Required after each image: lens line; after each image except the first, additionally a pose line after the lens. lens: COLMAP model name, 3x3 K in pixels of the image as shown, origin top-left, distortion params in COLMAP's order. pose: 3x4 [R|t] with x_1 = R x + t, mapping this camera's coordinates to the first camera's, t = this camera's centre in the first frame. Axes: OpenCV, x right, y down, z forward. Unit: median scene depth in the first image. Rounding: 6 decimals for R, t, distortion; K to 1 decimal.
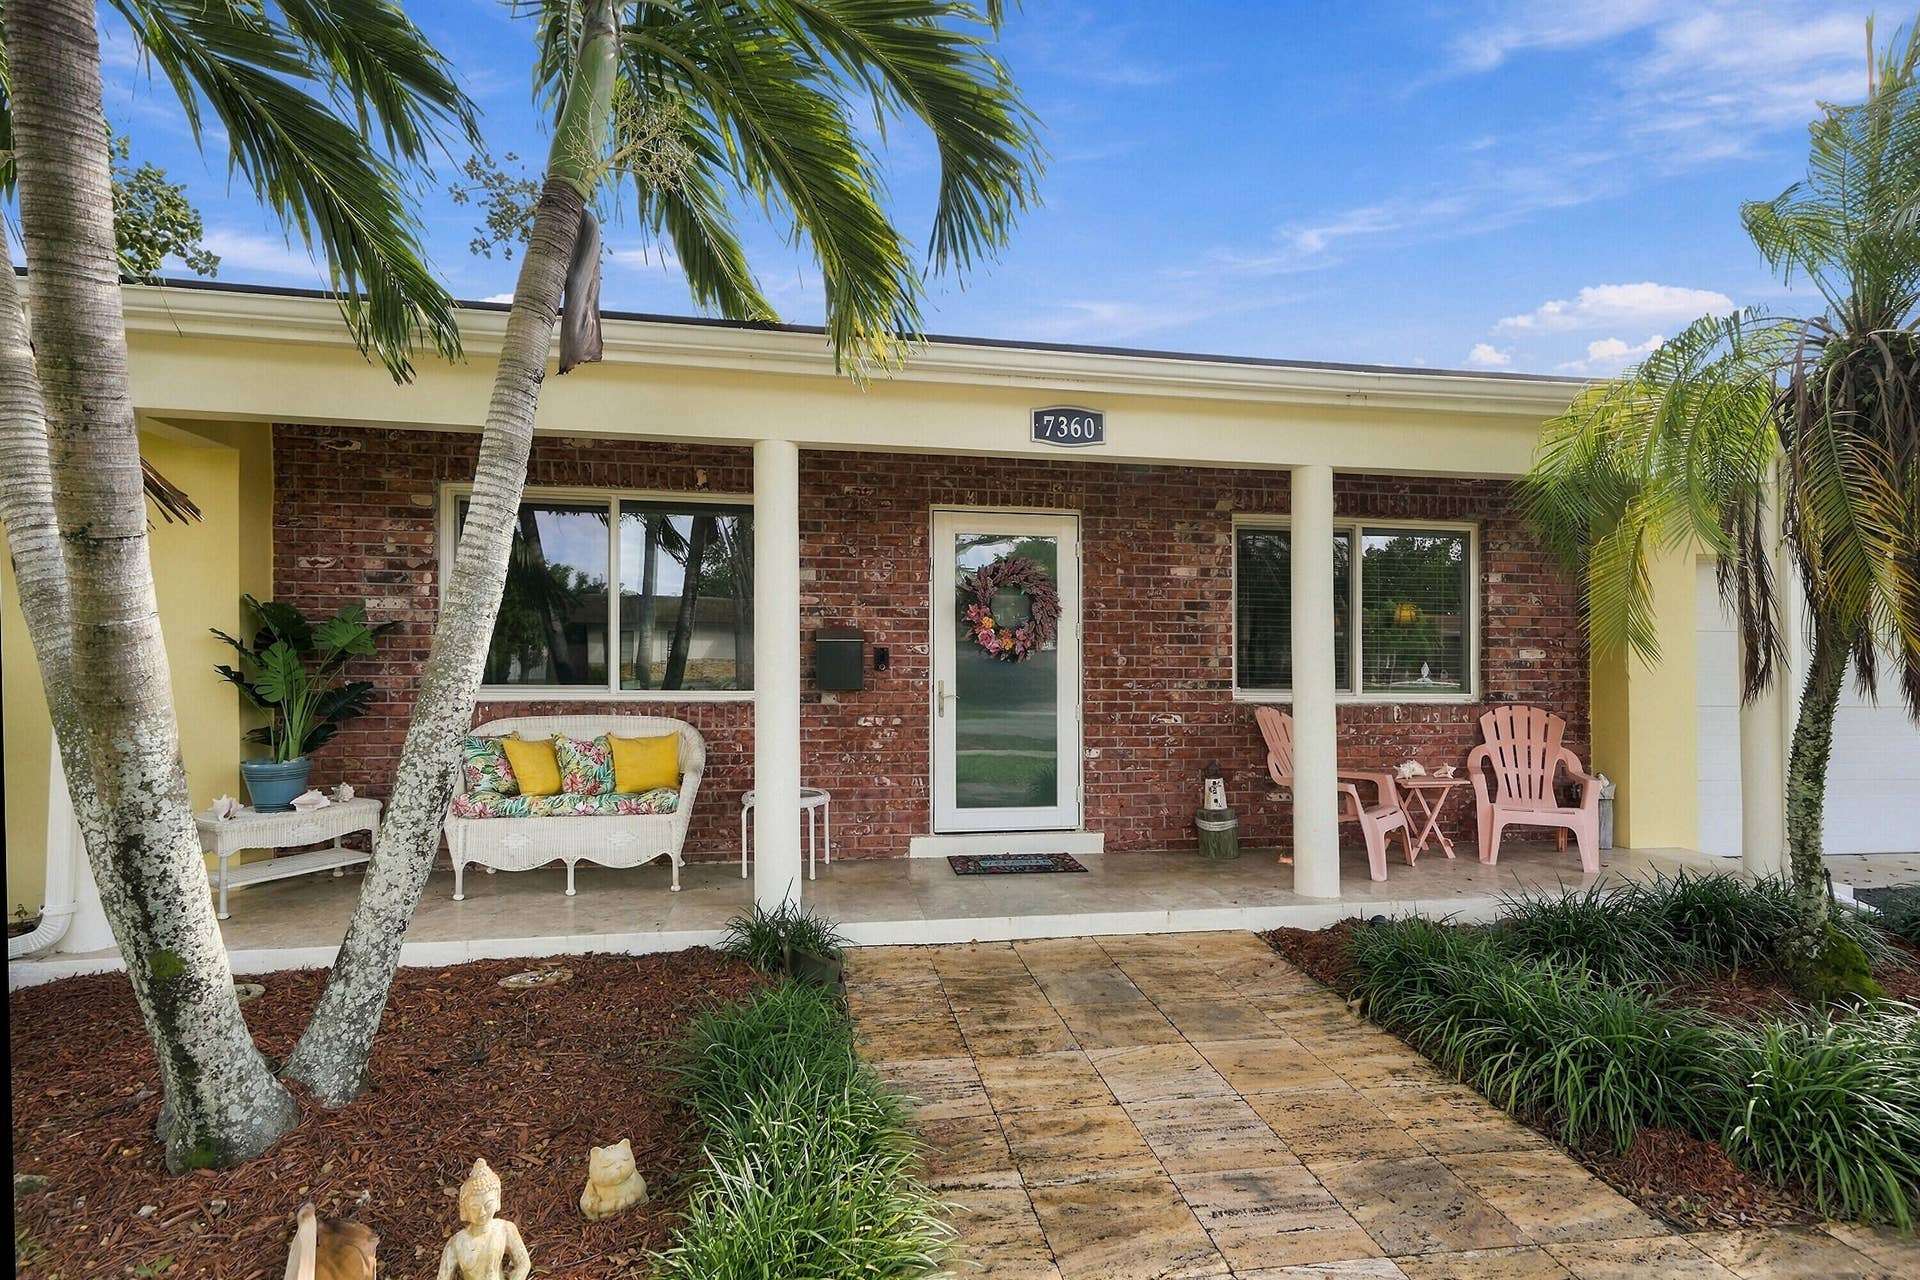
lens RADIAL K [[967.0, 0, 972.0], [0, 967.0, 657.4], [0, 0, 1]] dist [0.003907, 0.000574]
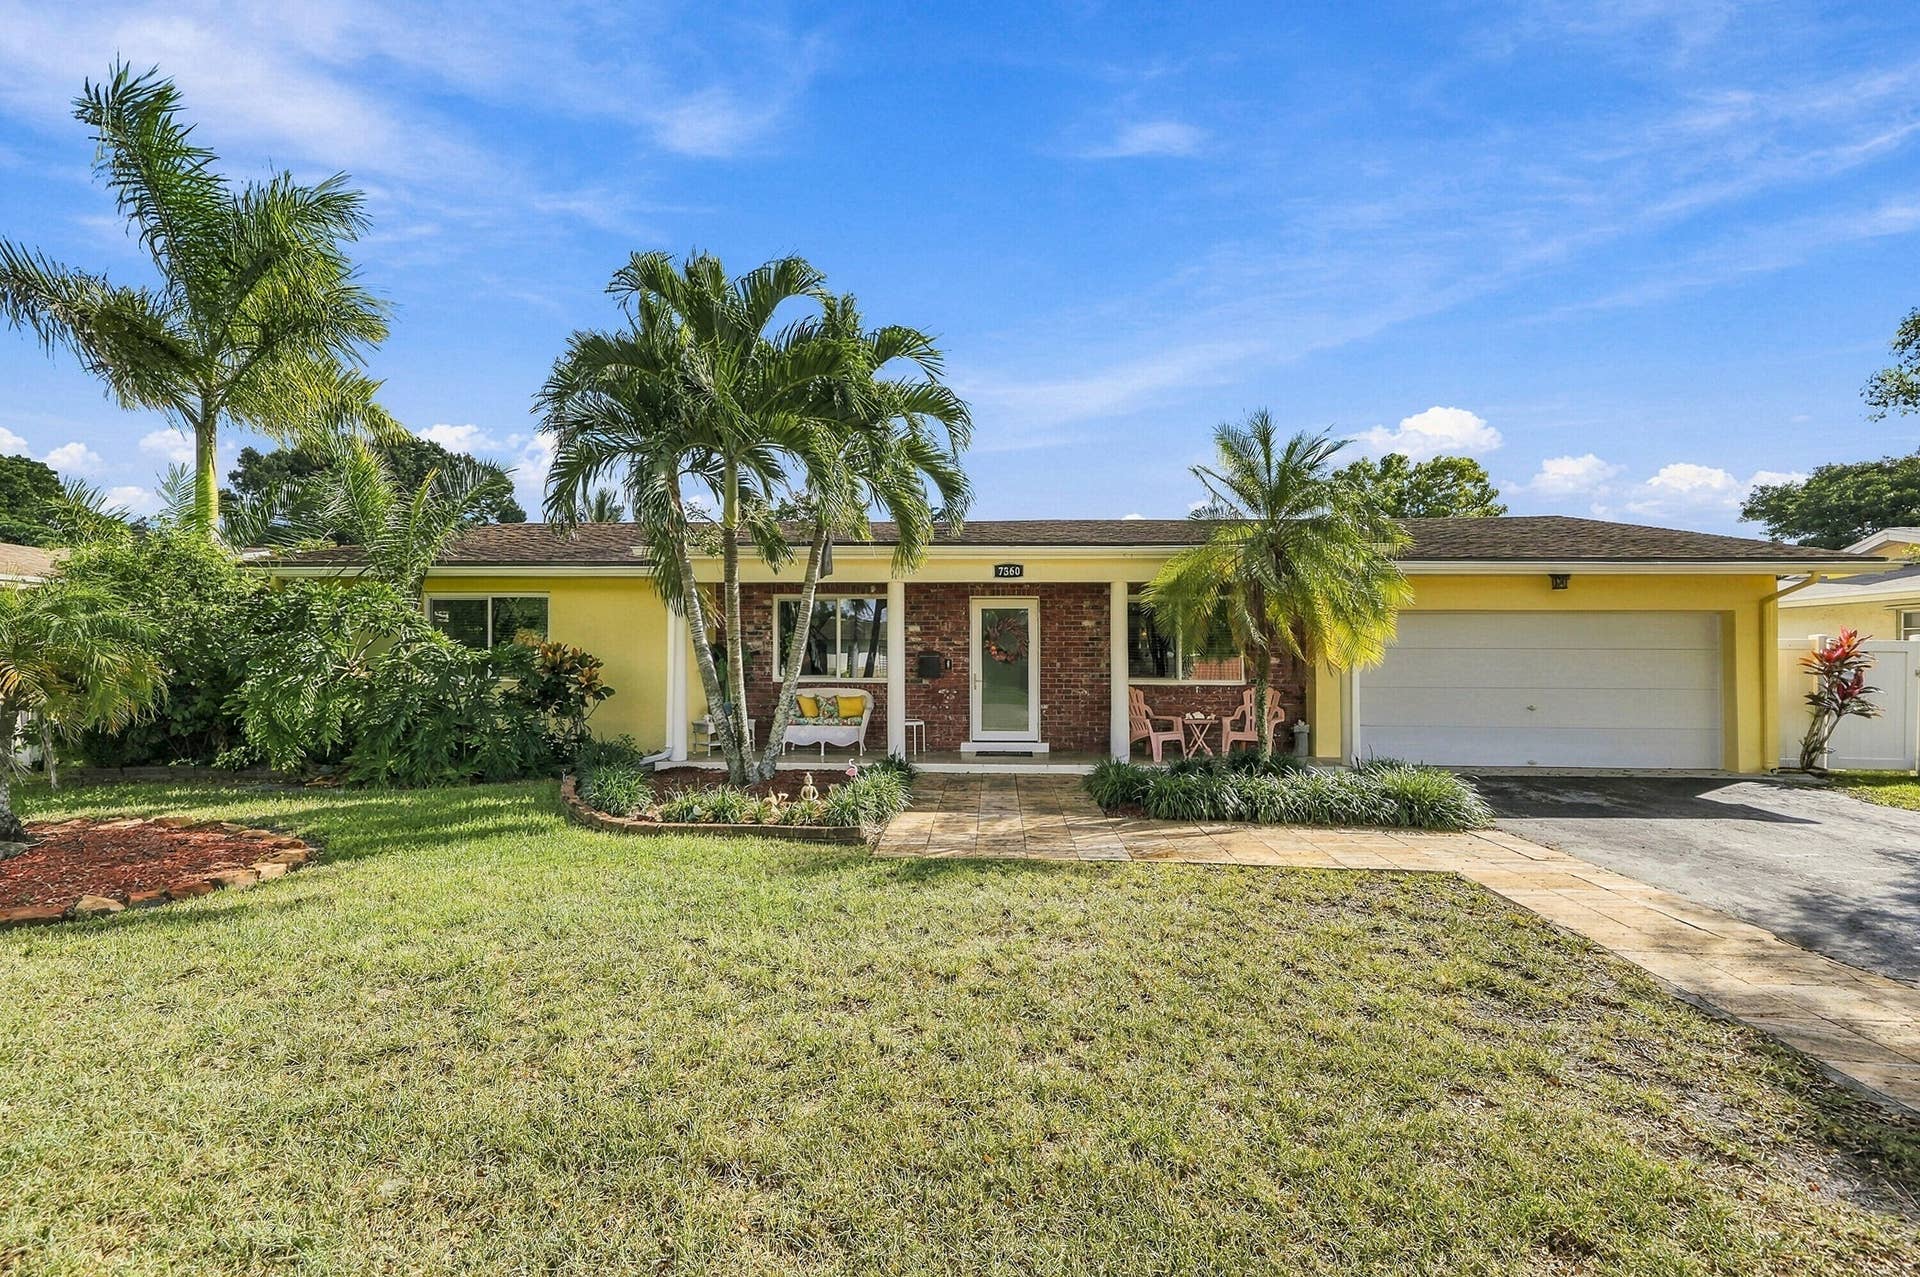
lens RADIAL K [[854.8, 0, 954.1], [0, 854.8, 645.5], [0, 0, 1]] dist [-0.000437, 0.000066]
pose [[0.973831, -0.007990, -0.227135, 0.406091], [0.003861, 0.999819, -0.018618, -0.005469], [0.227243, 0.017254, 0.973685, -1.039235]]
